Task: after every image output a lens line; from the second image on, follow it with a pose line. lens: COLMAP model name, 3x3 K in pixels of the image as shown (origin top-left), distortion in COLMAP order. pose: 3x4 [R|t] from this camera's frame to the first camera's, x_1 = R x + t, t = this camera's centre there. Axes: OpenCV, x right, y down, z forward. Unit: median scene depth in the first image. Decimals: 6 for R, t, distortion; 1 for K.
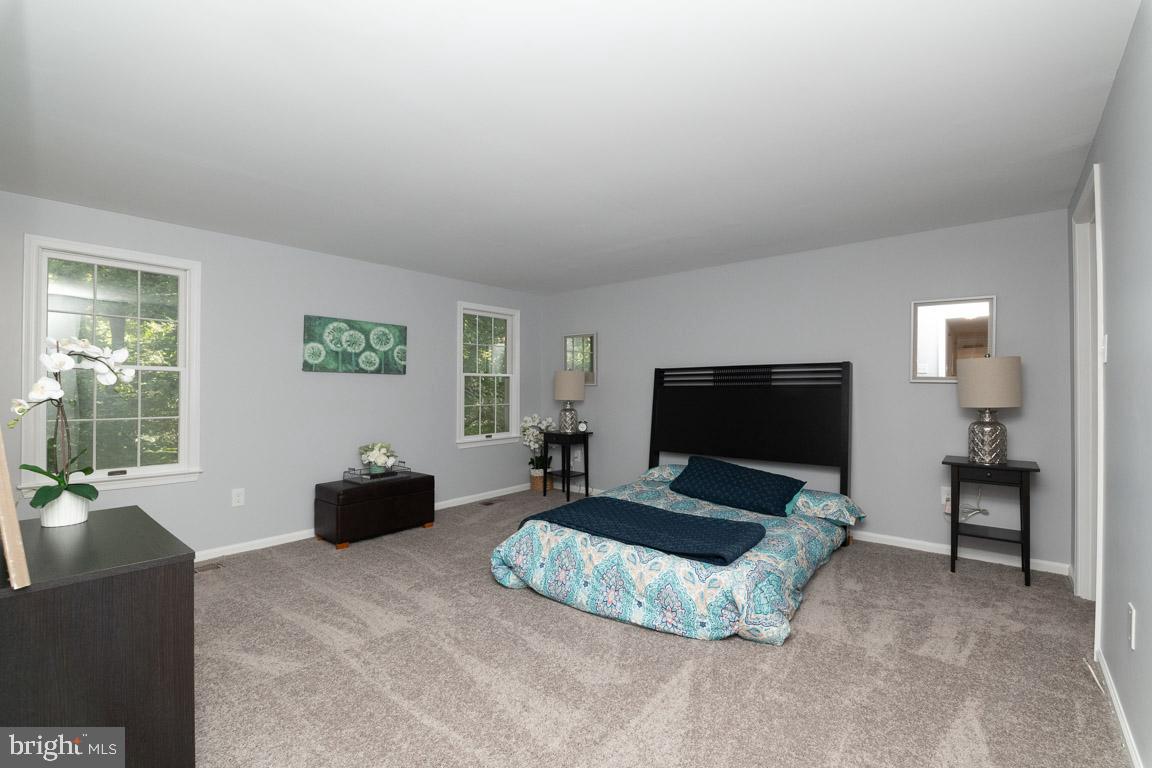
lens RADIAL K [[498.0, 0, 576.1], [0, 498.0, 379.9], [0, 0, 1]] dist [0.000094, -0.007792]
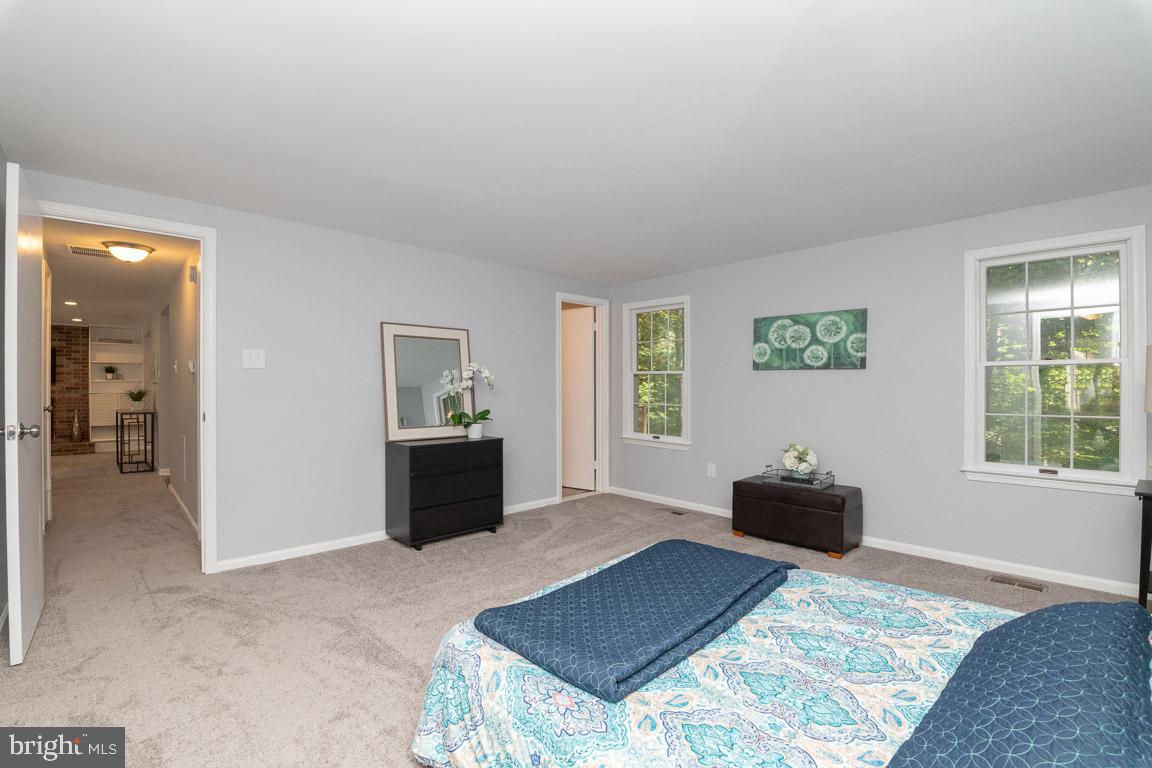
lens RADIAL K [[517.6, 0, 576.0], [0, 517.6, 384.0], [0, 0, 1]] dist [0.000136, -0.016357]
pose [[-0.109069, 0.000603, -0.994034, 0.557276], [0.017677, 0.999843, -0.001333, 0.007103], [0.993877, -0.017717, -0.109063, 0.648805]]
